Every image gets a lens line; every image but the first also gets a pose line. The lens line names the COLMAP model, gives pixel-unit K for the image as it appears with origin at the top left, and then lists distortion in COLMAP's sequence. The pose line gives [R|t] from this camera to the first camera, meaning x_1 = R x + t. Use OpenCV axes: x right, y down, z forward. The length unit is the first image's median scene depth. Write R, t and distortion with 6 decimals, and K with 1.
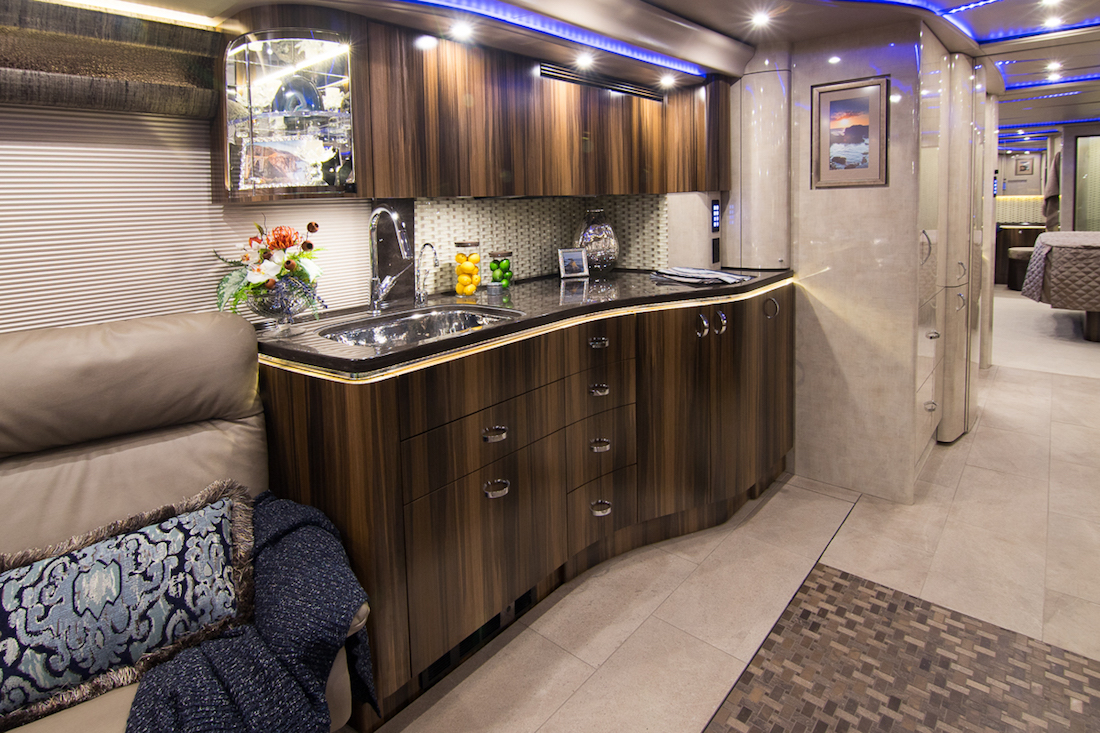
lens RADIAL K [[593.6, 0, 539.3], [0, 593.6, 254.6], [0, 0, 1]] dist [-0.010832, -0.003741]
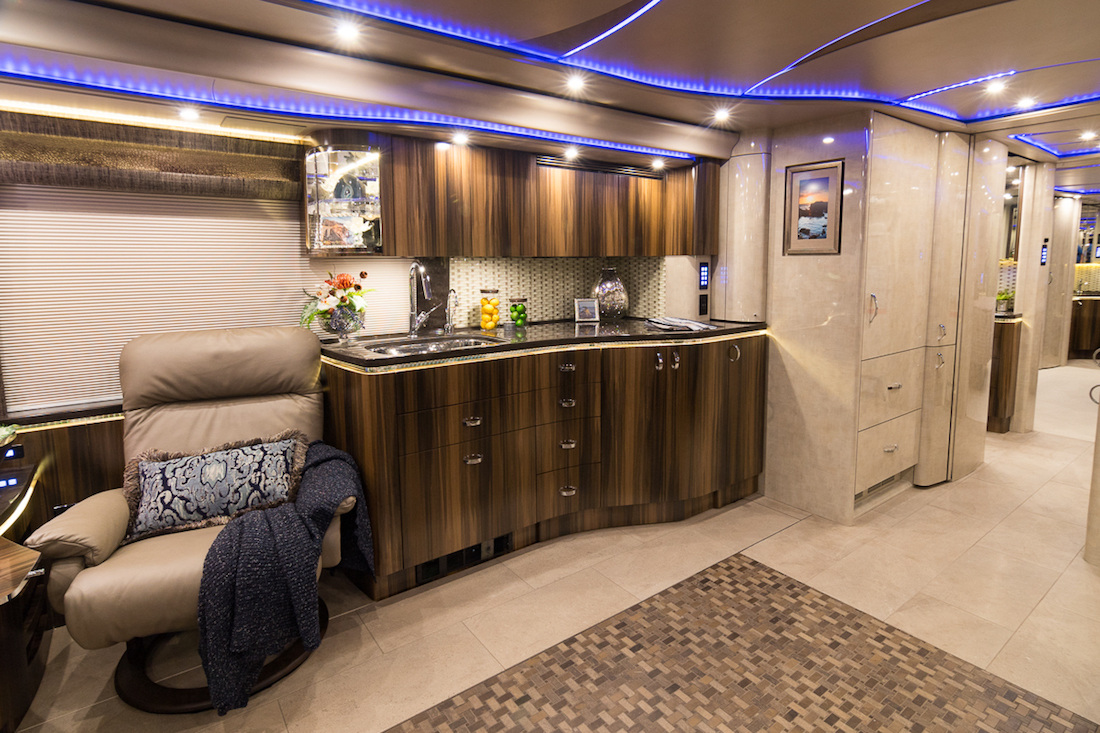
lens RADIAL K [[576.8, 0, 567.2], [0, 576.8, 341.7], [0, 0, 1]] dist [0.003007, 0.005460]
pose [[0.980634, 0.052557, -0.188667, 0.376610], [-0.041342, 0.997163, 0.062896, 0.008175], [0.191438, -0.053878, 0.980025, -0.306802]]
